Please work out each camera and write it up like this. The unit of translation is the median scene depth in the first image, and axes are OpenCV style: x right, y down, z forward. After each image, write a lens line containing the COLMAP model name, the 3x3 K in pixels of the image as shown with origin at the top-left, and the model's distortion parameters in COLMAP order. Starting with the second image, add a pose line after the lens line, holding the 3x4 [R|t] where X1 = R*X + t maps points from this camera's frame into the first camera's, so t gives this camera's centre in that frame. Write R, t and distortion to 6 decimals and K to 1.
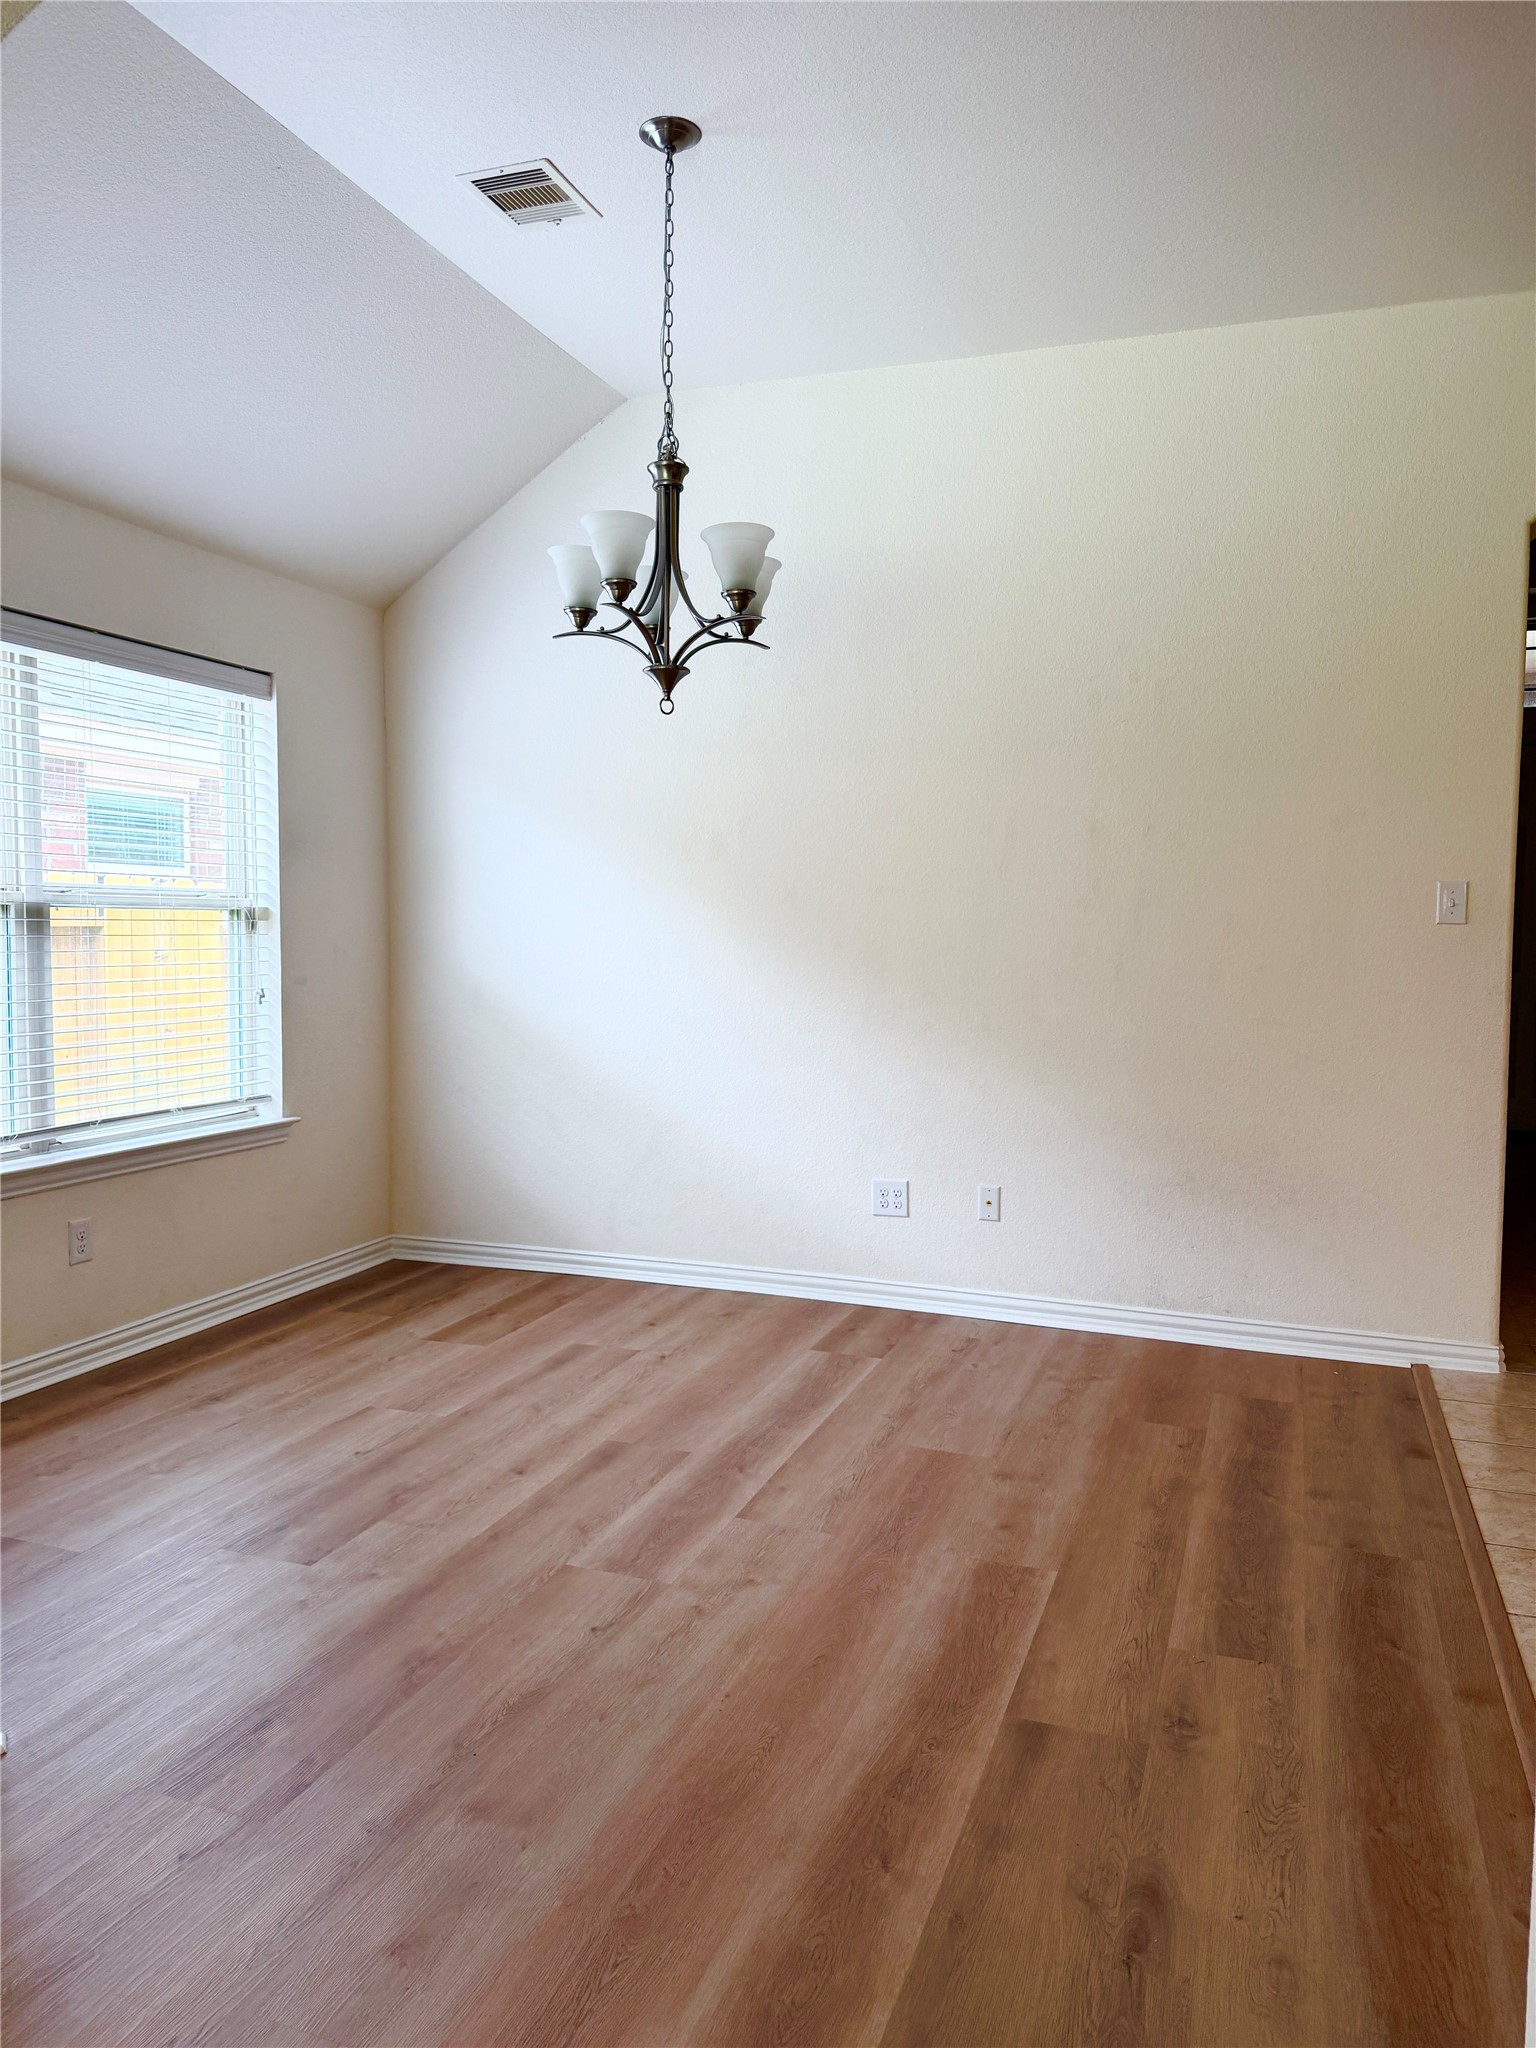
lens RADIAL K [[1434.1, 0, 780.7], [0, 1434.1, 1013.8], [0, 0, 1]] dist [0.069294, -0.059192]
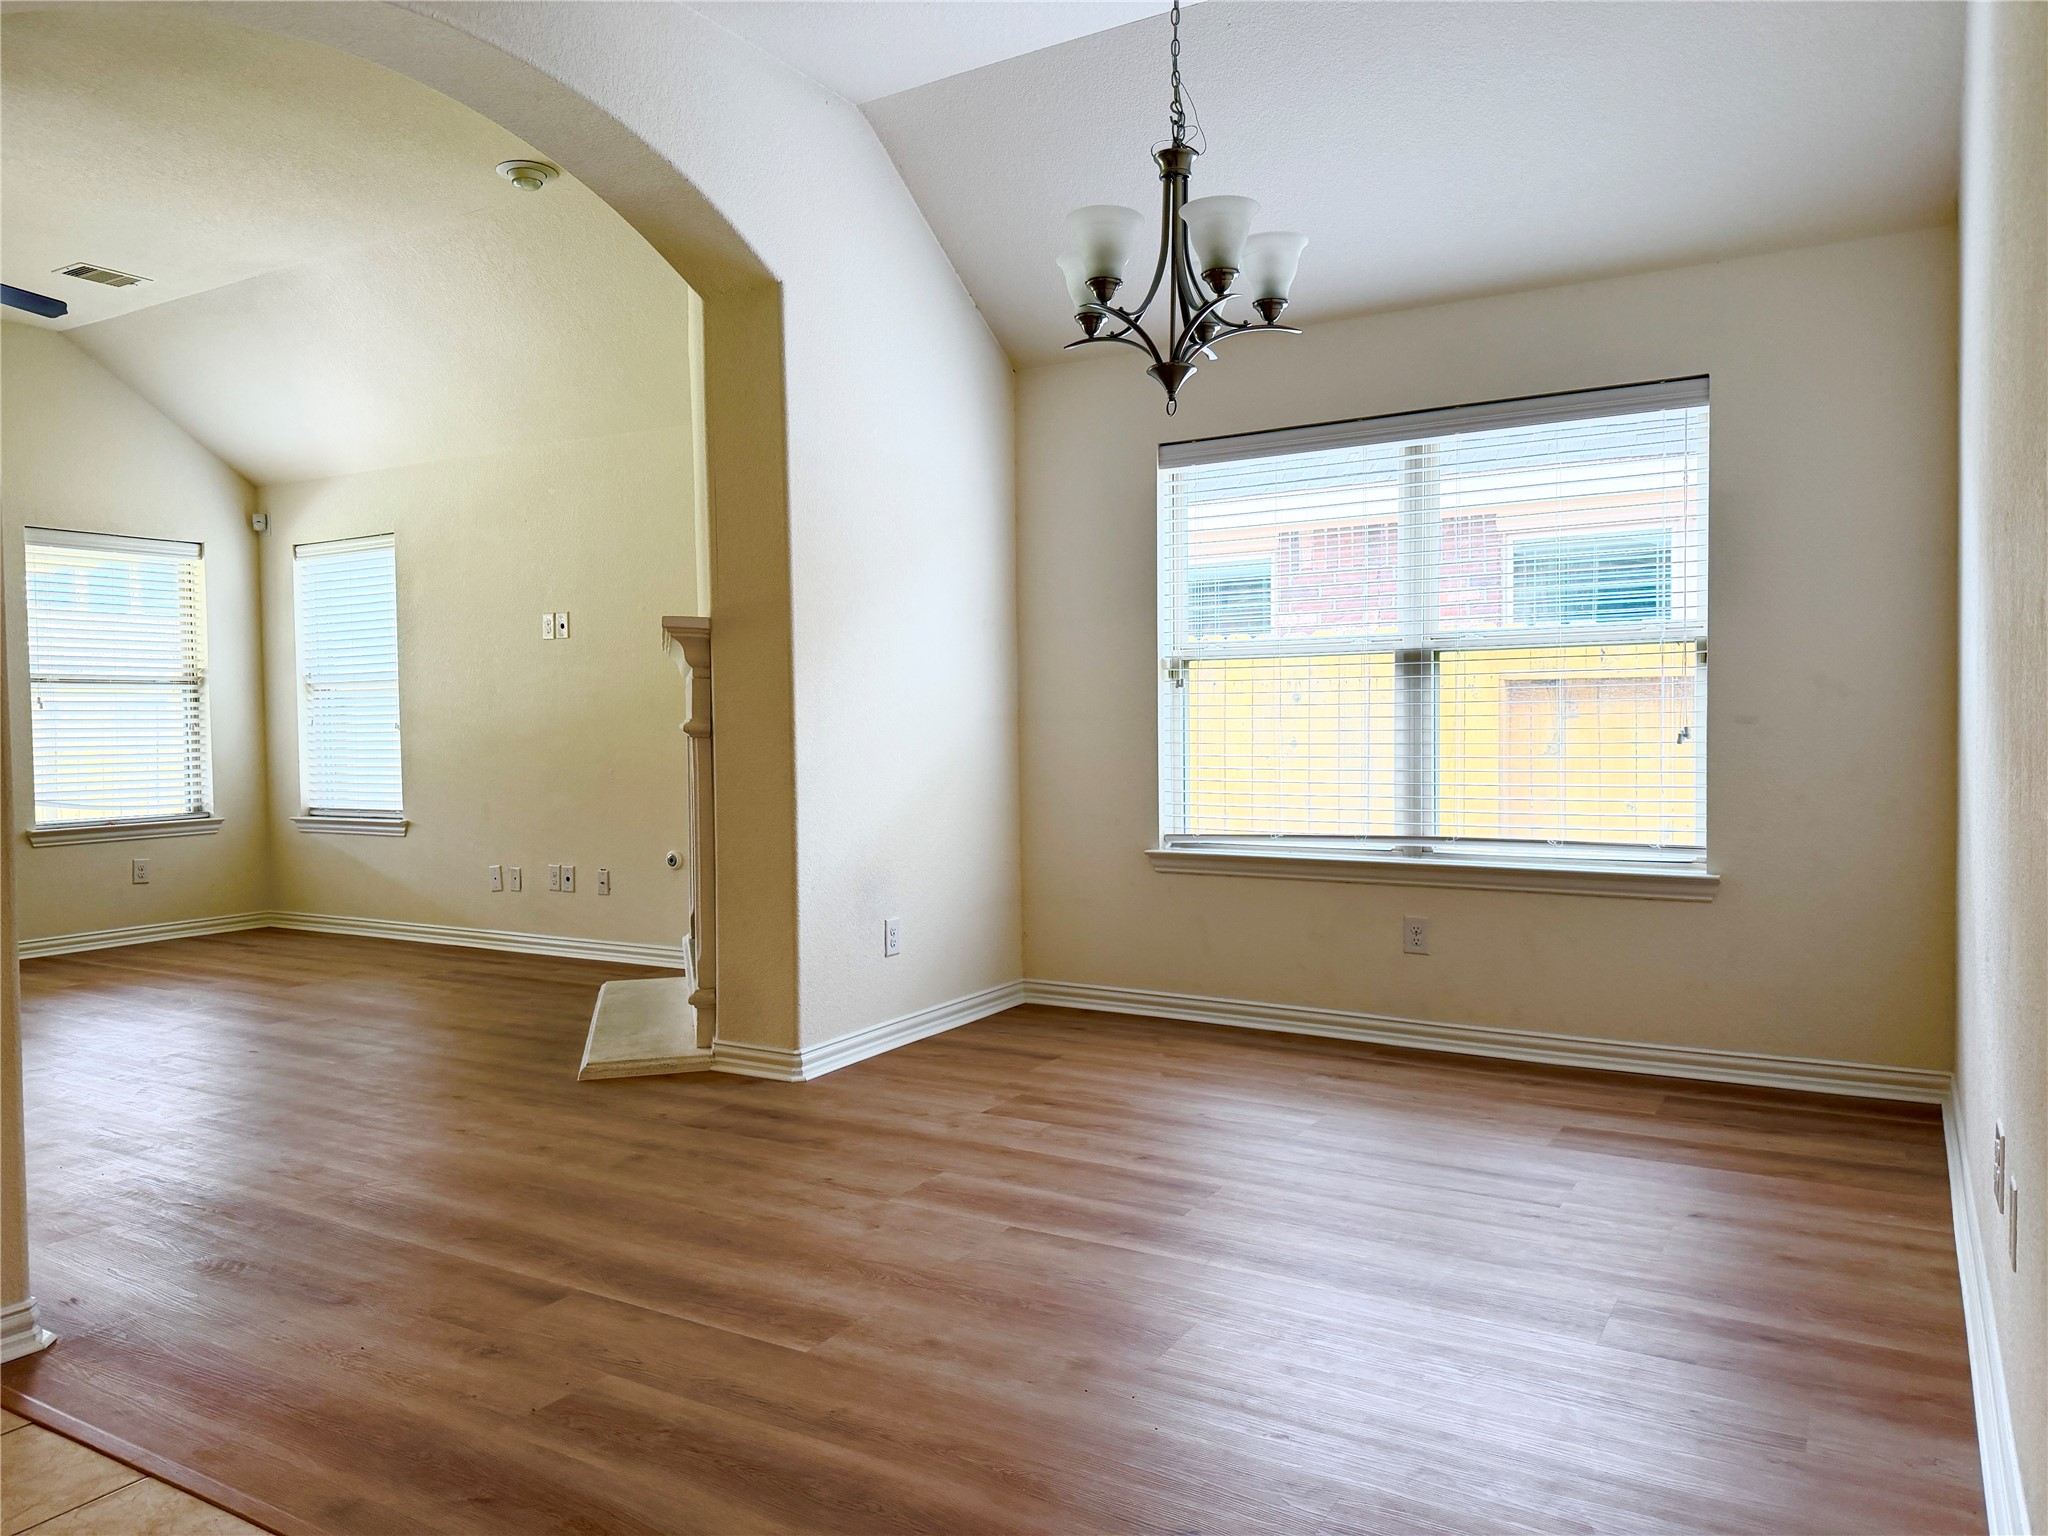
lens RADIAL K [[1434.1, 0, 1015.2], [0, 1434.1, 749.3], [0, 0, 1]] dist [0.069294, -0.059192]
pose [[-0.199747, 0.012913, -0.979762, 0.717655], [-0.049838, 0.998485, 0.023321, -0.004147], [0.978579, 0.053487, -0.198801, 0.899279]]
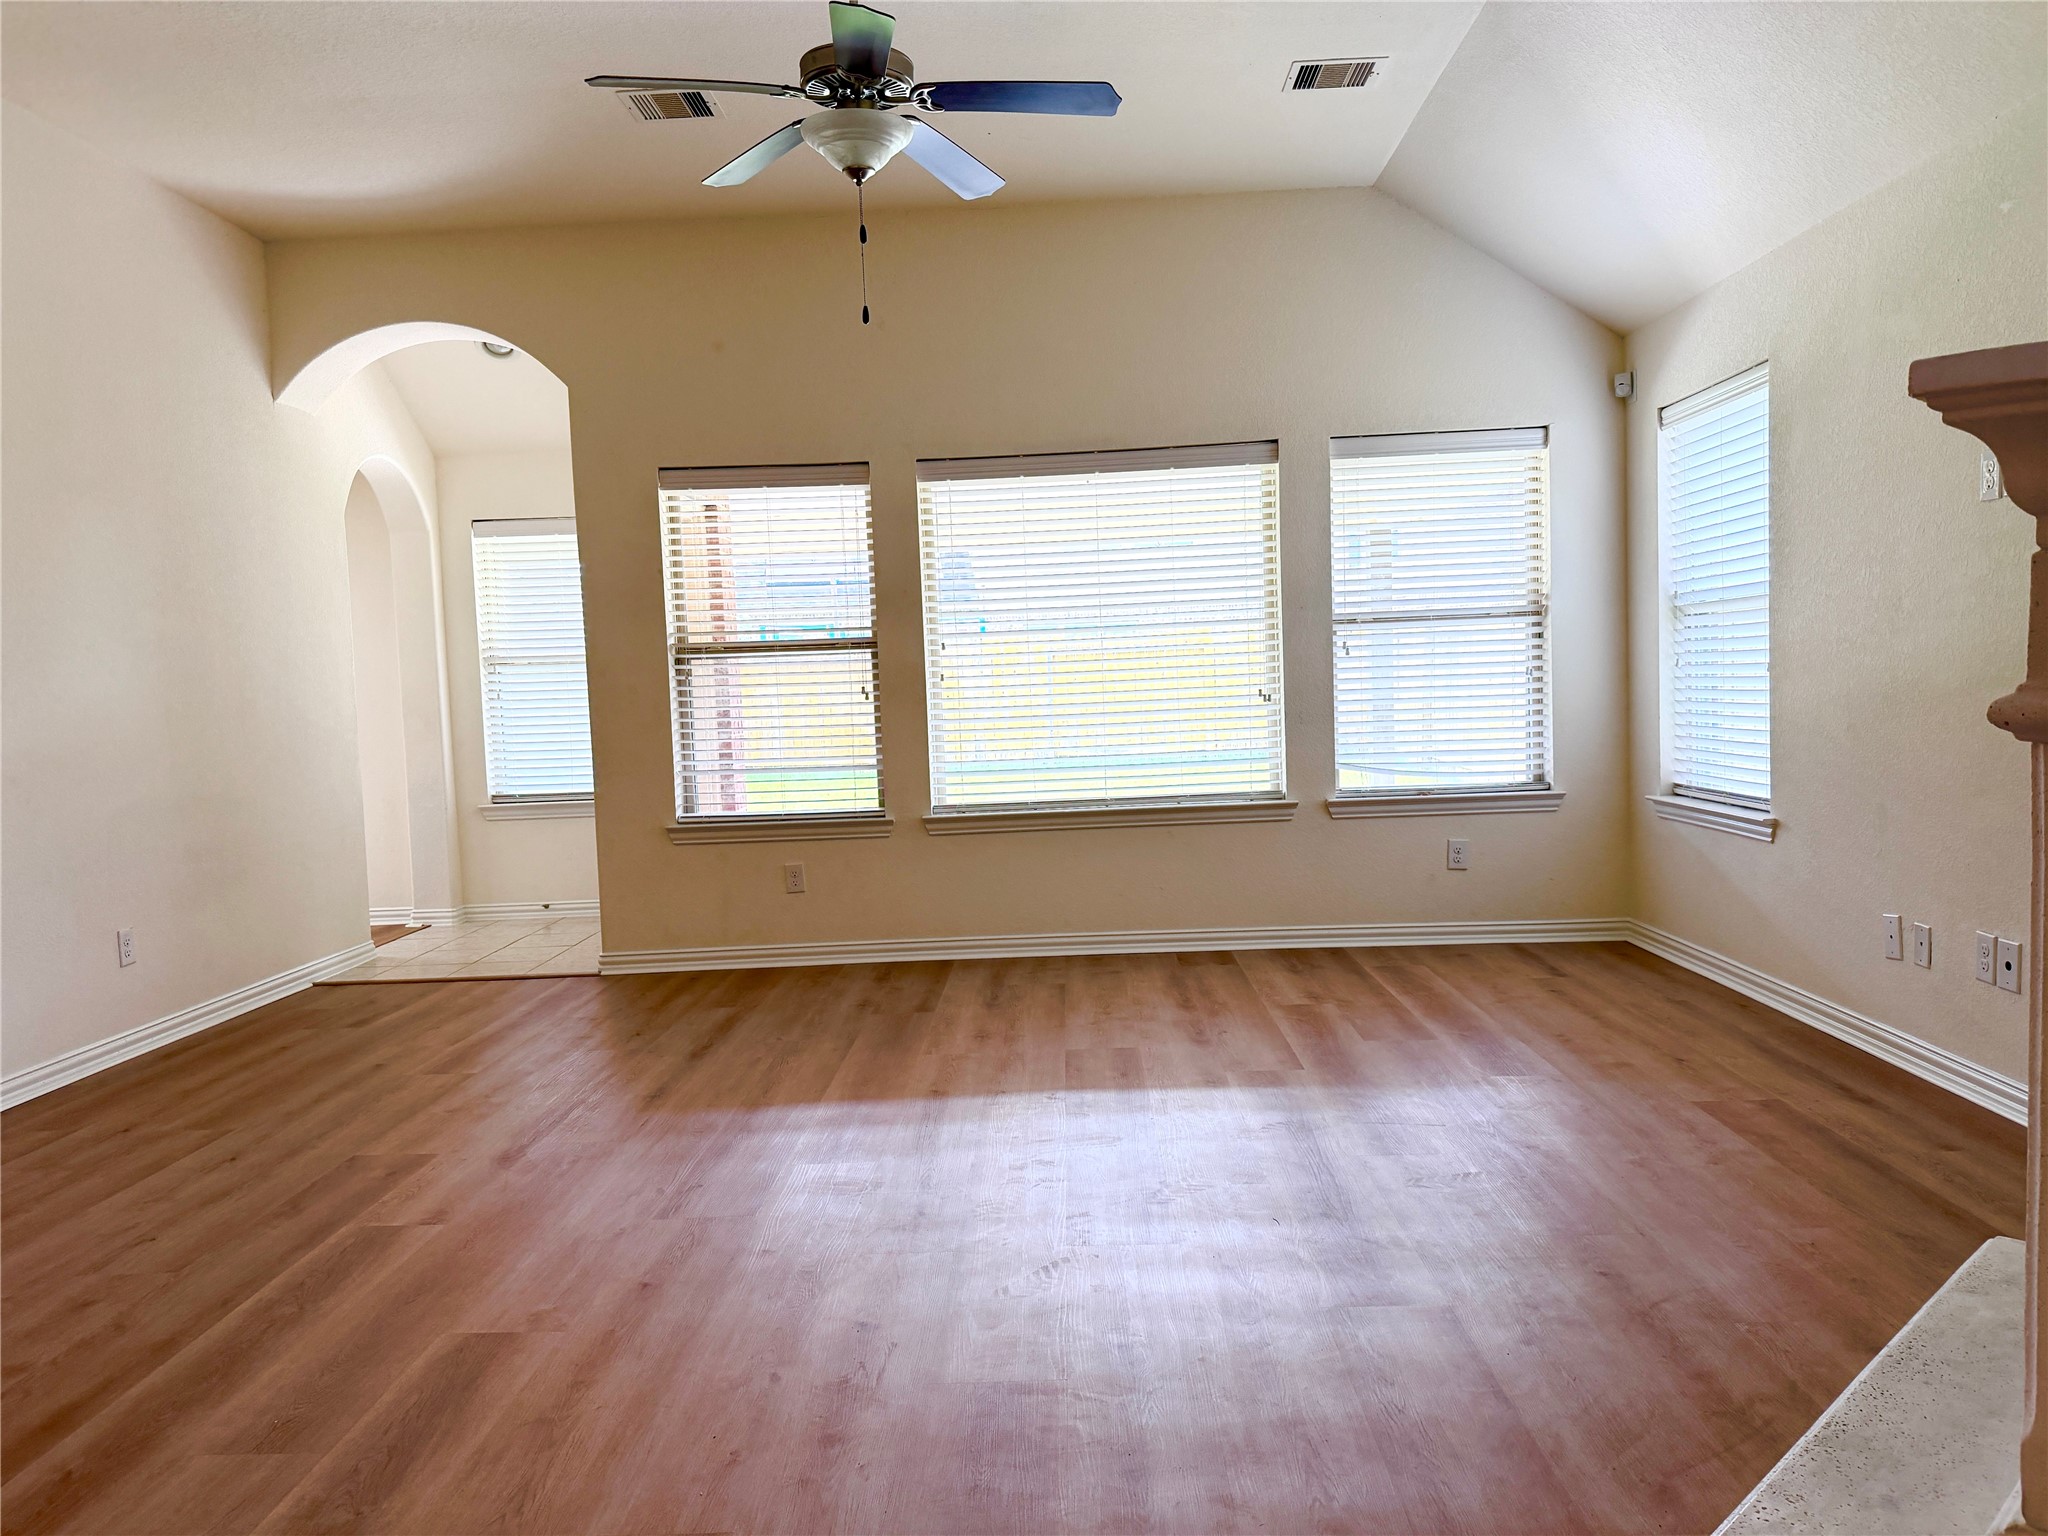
lens RADIAL K [[1434.1, 0, 996.8], [0, 1434.1, 780.7], [0, 0, 1]] dist [0.069294, -0.059192]
pose [[-0.954915, 0.044636, -0.293504, 0.005924], [0.007763, 0.992049, 0.125614, -0.013276], [0.296777, 0.117673, -0.947669, 0.698735]]
